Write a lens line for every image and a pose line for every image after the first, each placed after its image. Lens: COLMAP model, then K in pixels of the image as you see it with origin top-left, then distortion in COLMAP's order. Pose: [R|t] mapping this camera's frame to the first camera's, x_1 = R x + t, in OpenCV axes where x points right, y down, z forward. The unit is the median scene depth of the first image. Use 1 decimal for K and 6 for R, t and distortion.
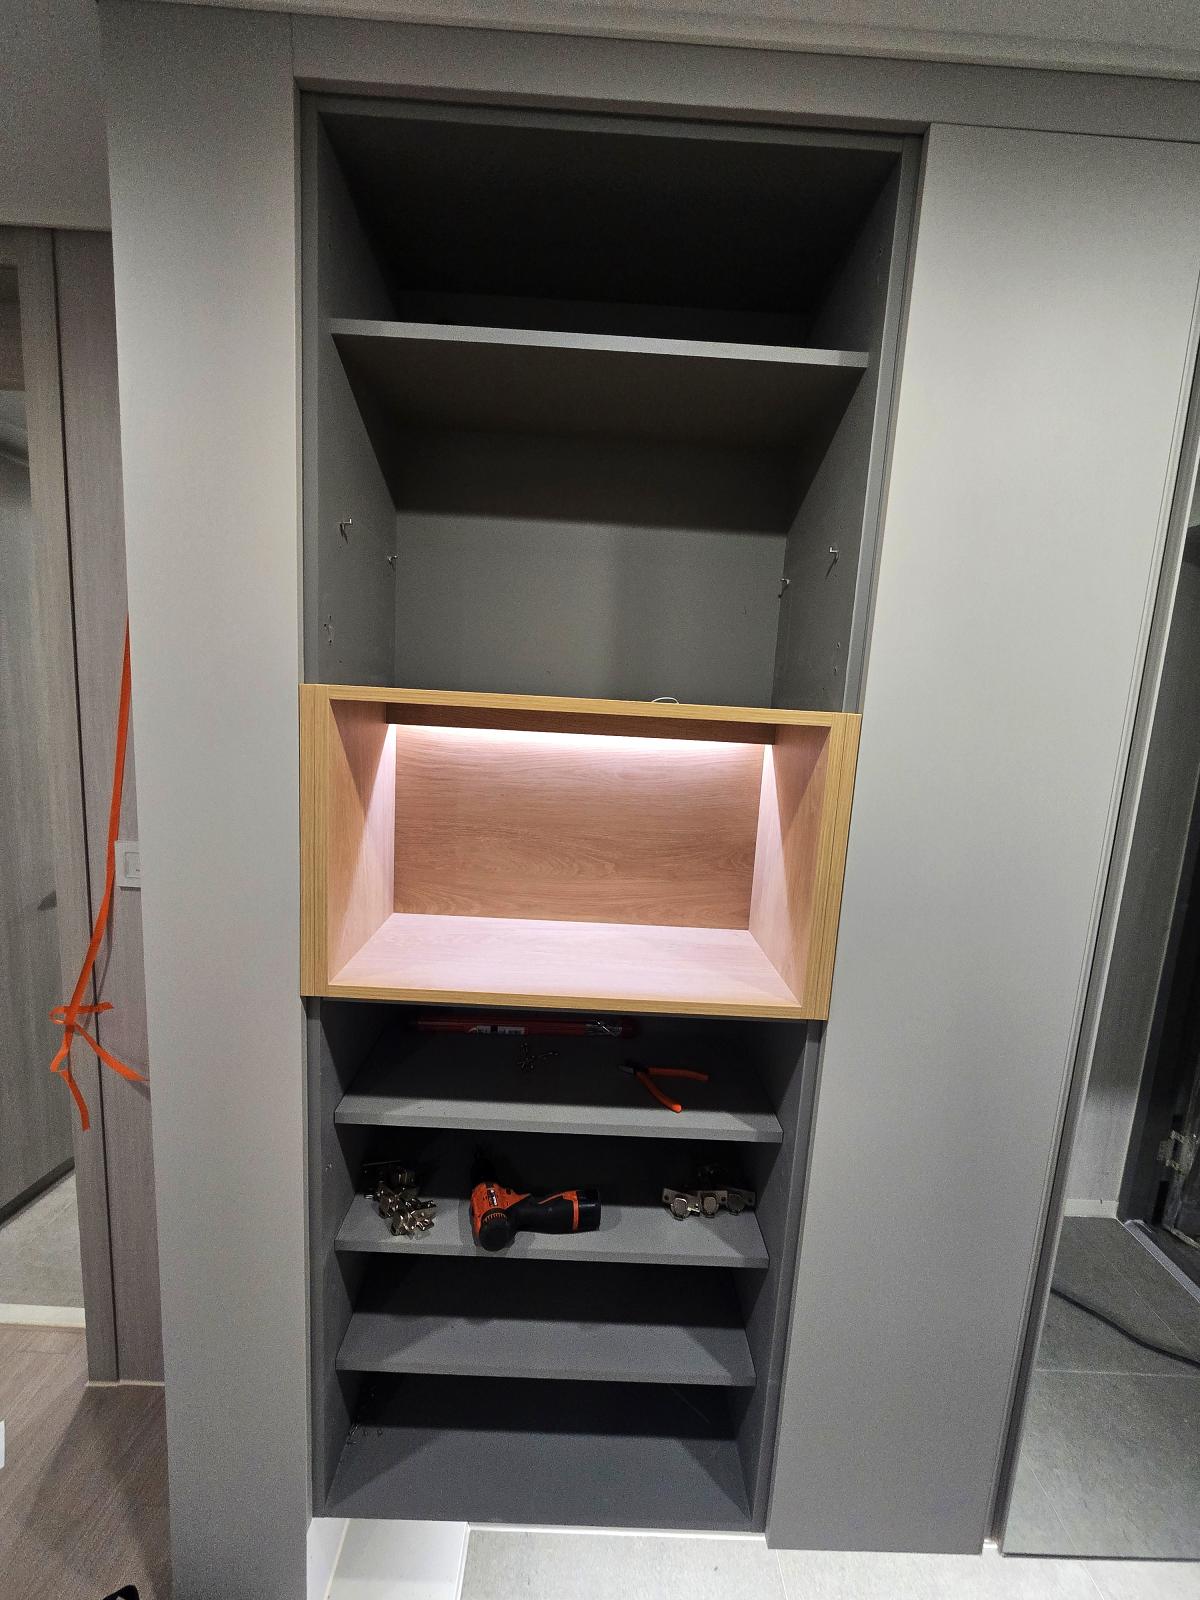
lens RADIAL K [[649.8, 0, 600.0], [0, 649.8, 800.0], [0, 0, 1]] dist [-0.037977, 0.009131]
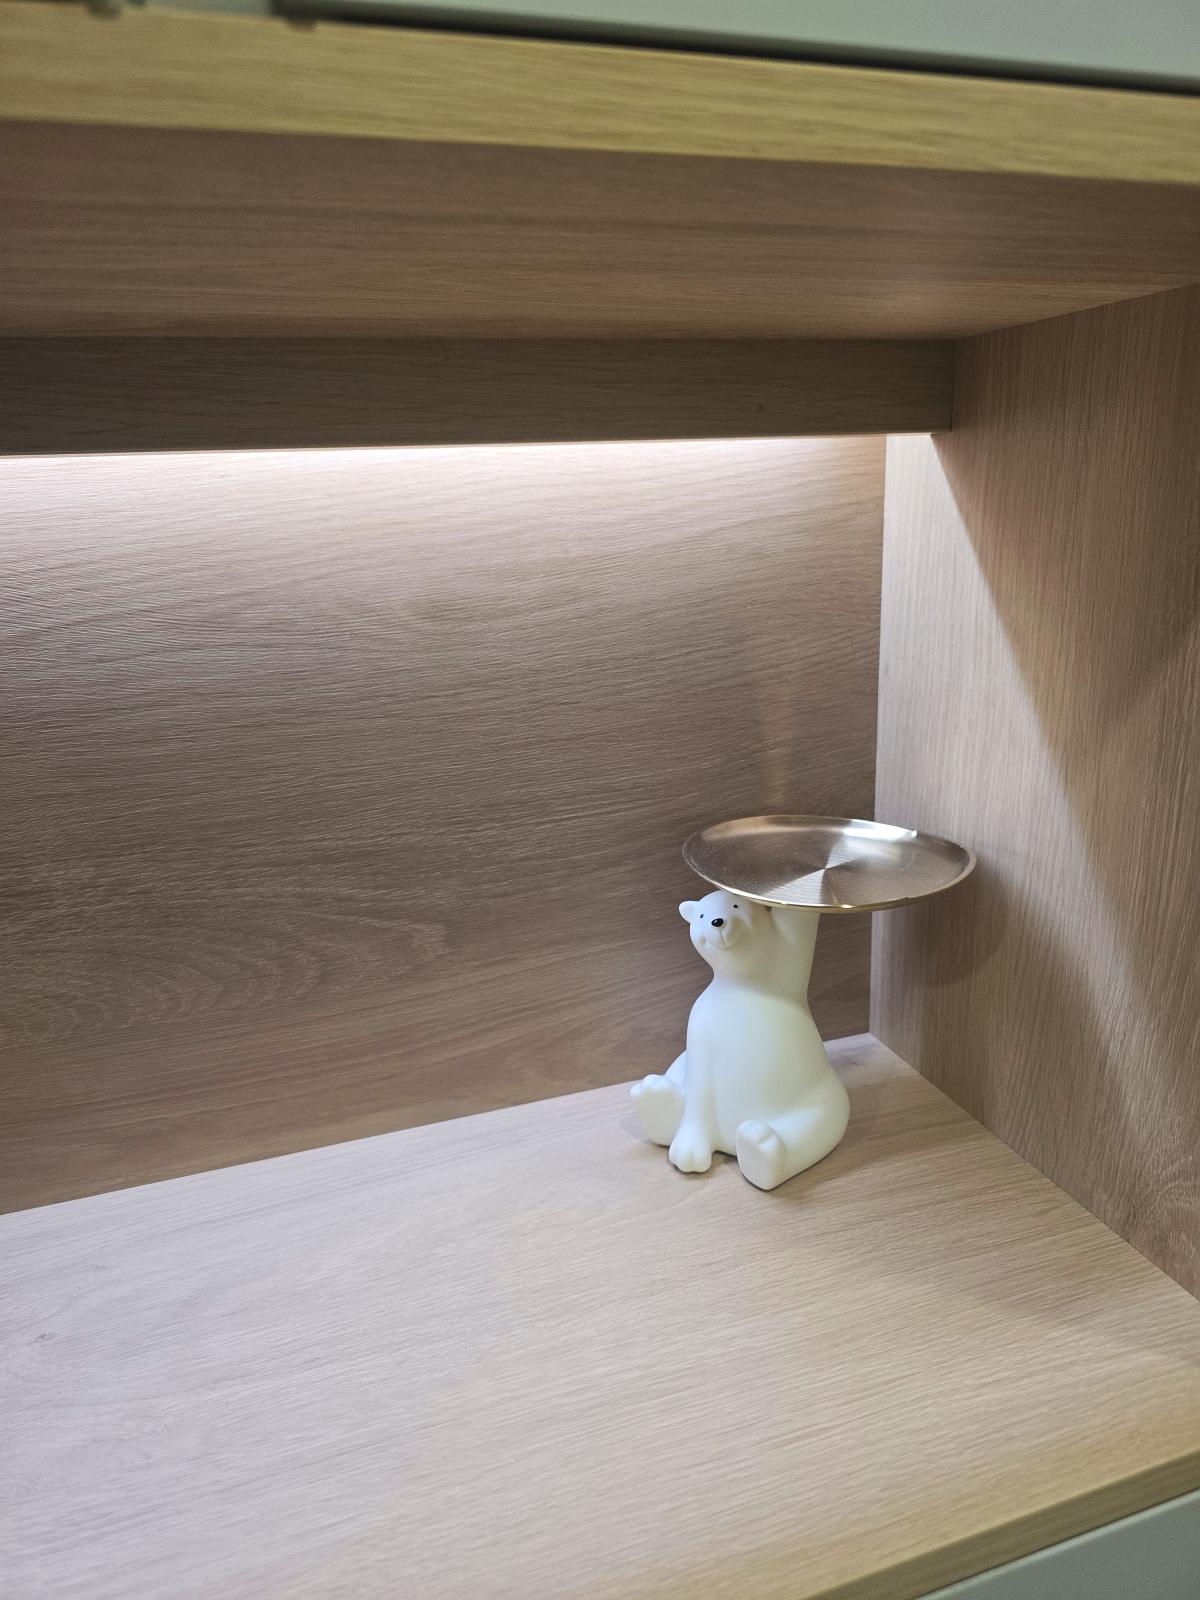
lens RADIAL K [[1071.9, 0, 600.0], [0, 1071.9, 800.0], [0, 0, 1]] dist [0.062912, -0.000262]
pose [[0.947082, -0.171552, 0.271304, -0.034259], [0.136736, 0.980299, 0.142540, -0.015112], [-0.290412, -0.097900, 0.951881, 0.577005]]
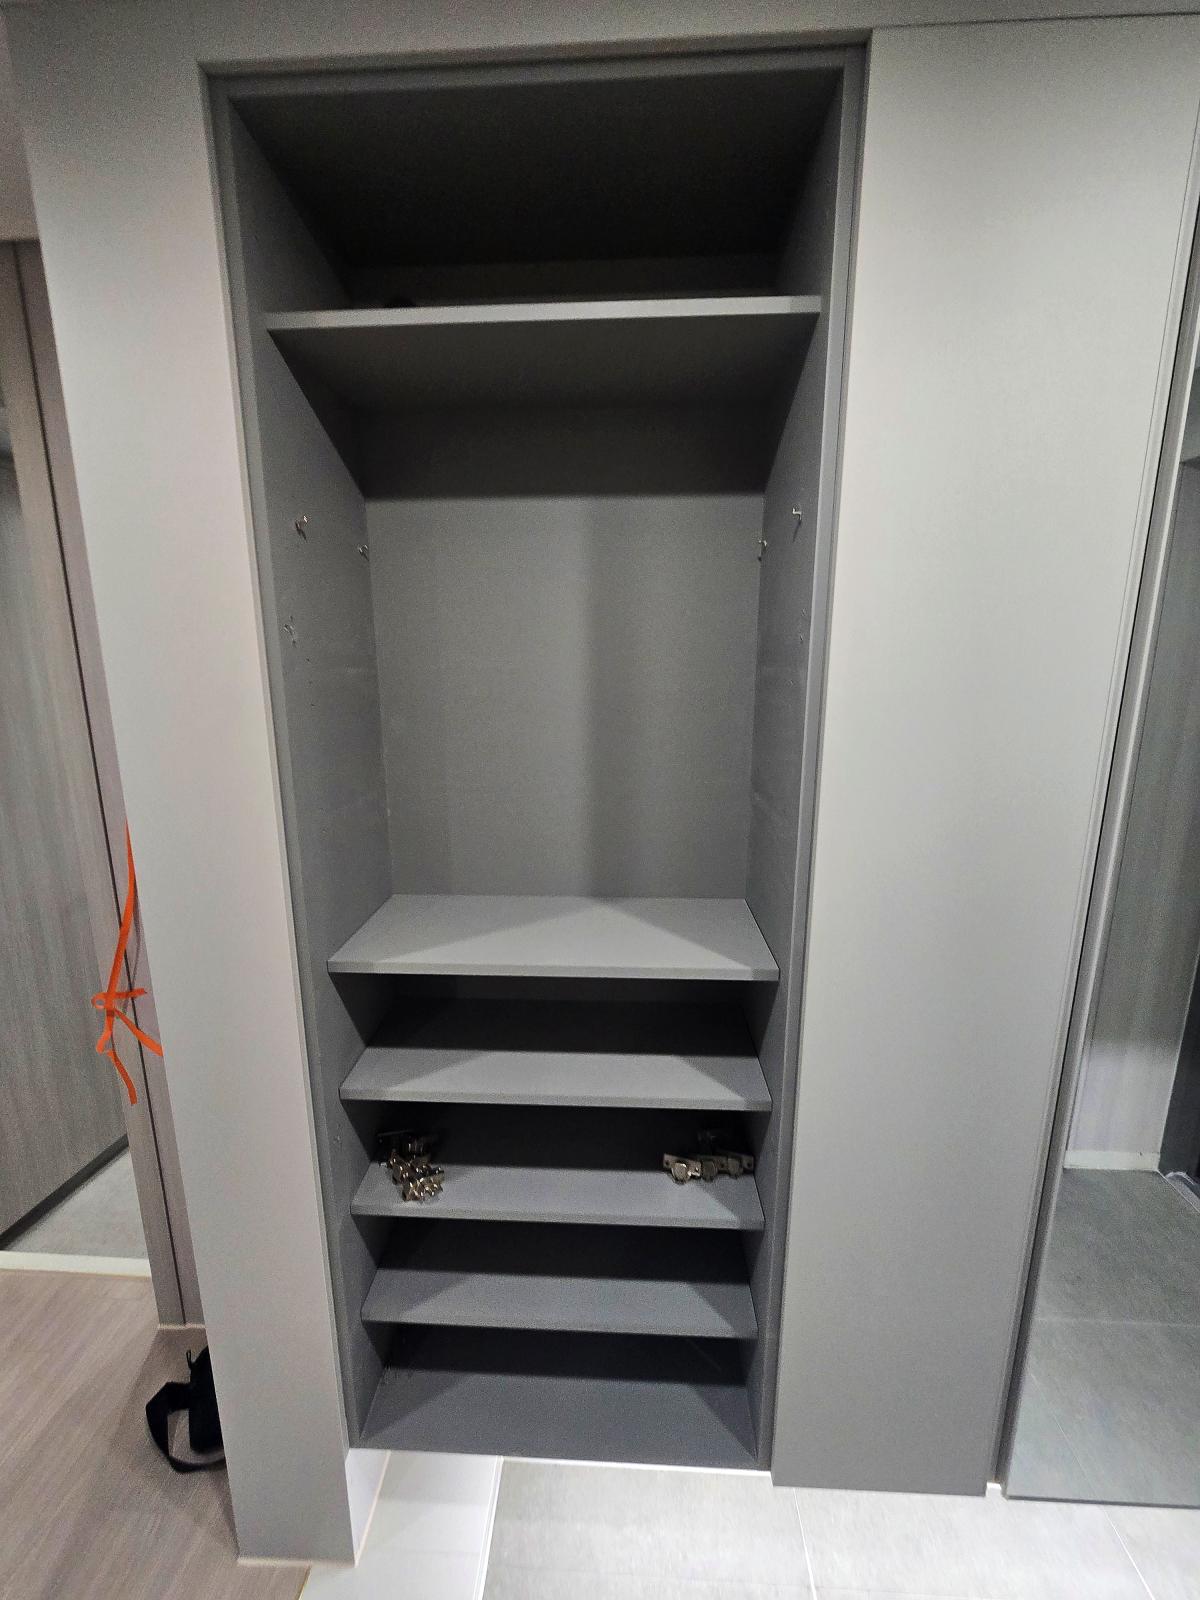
lens RADIAL K [[649.8, 0, 600.0], [0, 649.8, 800.0], [0, 0, 1]] dist [-0.037977, 0.009131]
pose [[0.996675, -0.045232, -0.067777, 0.090367], [0.049174, 0.997124, 0.057671, -0.023567], [0.064973, -0.060812, 0.996032, 0.002497]]
